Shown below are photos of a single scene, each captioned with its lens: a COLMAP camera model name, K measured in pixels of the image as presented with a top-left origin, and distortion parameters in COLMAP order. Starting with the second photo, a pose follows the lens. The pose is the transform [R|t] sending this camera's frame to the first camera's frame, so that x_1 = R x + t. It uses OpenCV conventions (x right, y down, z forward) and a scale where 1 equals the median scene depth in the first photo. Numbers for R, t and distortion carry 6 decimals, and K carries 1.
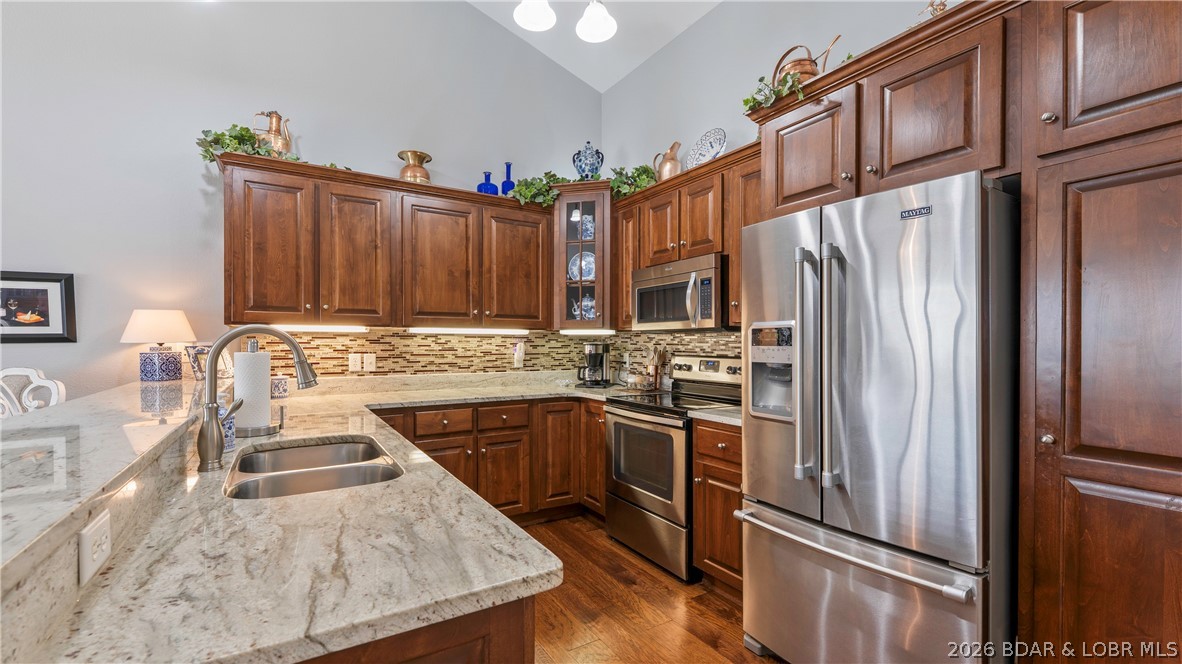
lens RADIAL K [[484.5, 0, 573.5], [0, 484.5, 346.1], [0, 0, 1]] dist [0.012174, -0.004163]
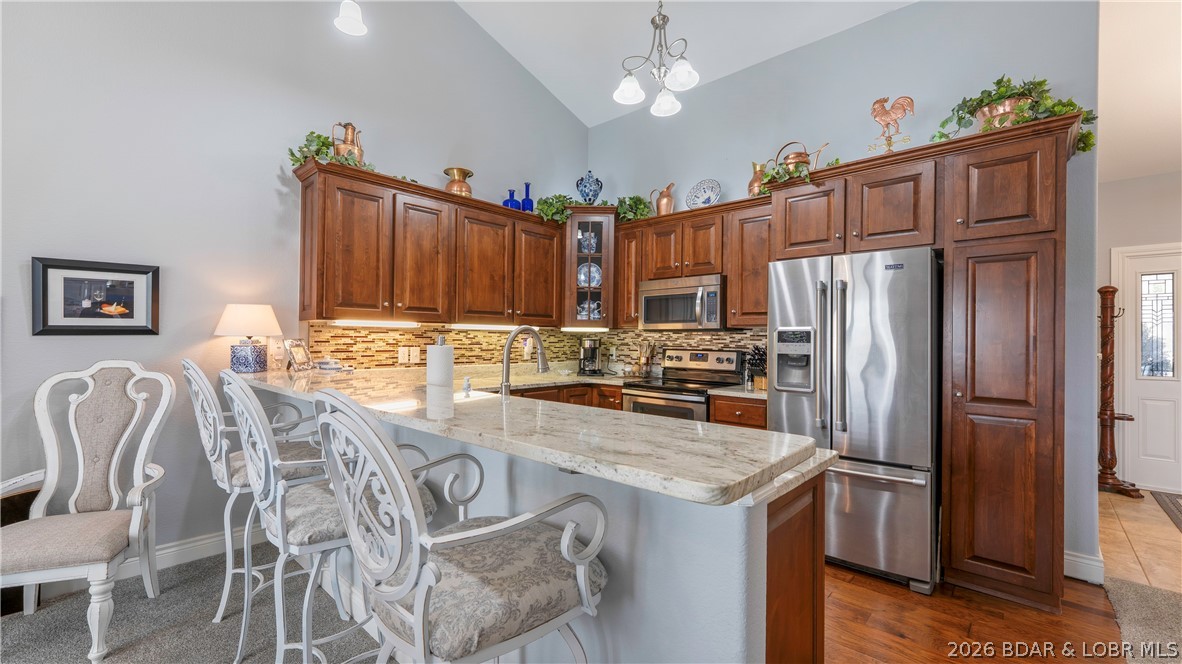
lens RADIAL K [[484.5, 0, 574.0], [0, 484.5, 331.7], [0, 0, 1]] dist [0.012174, -0.004163]
pose [[0.959250, 0.011767, 0.282313, -0.428355], [-0.006469, 0.999785, -0.019690, -0.000515], [-0.282484, 0.017062, 0.959120, -0.162747]]
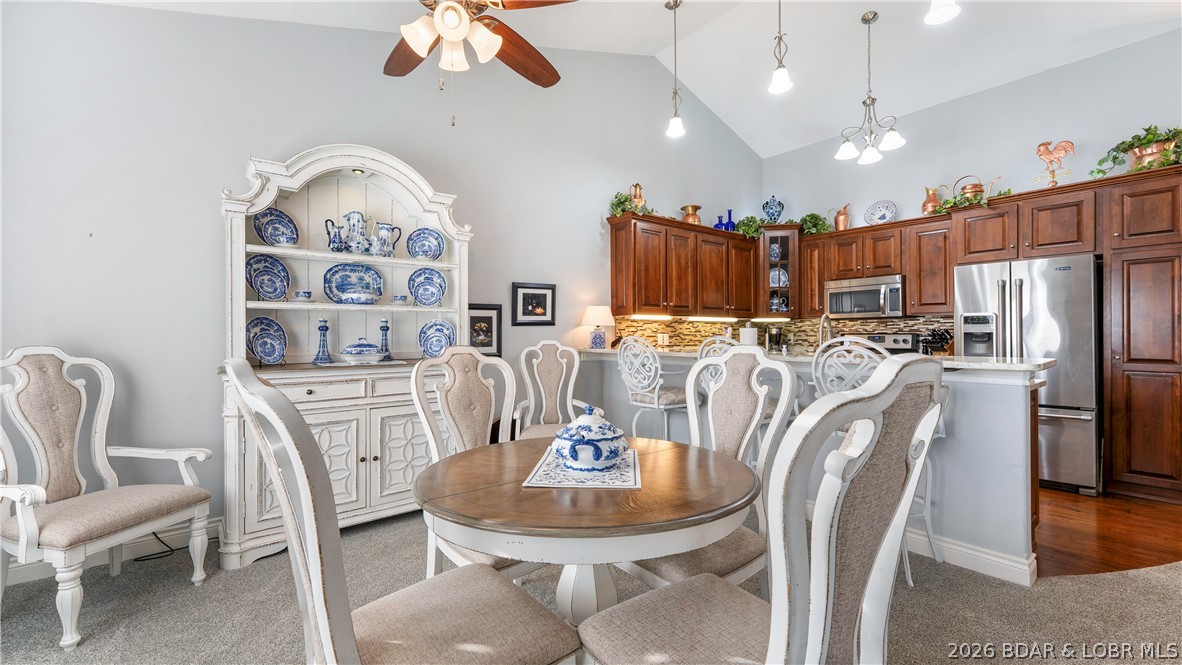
lens RADIAL K [[484.5, 0, 566.5], [0, 484.5, 331.4], [0, 0, 1]] dist [0.012174, -0.004163]
pose [[0.991196, -0.005078, 0.132308, -1.045509], [0.006947, 0.999883, -0.013665, 0.030187], [-0.132223, 0.014463, 0.991114, -0.548945]]
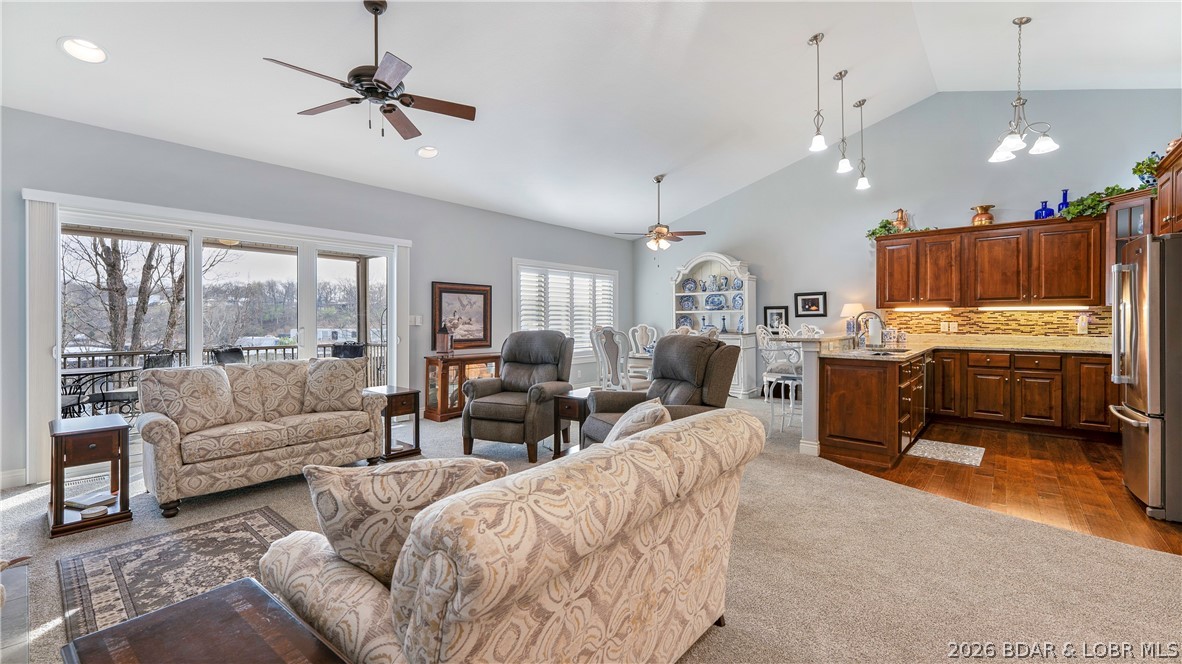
lens RADIAL K [[484.5, 0, 578.3], [0, 484.5, 320.7], [0, 0, 1]] dist [0.012174, -0.004163]
pose [[0.299303, 0.000160, -0.954158, 0.998067], [-0.006509, 0.999977, -0.001874, 0.024691], [0.954136, 0.006771, 0.299297, -0.982599]]
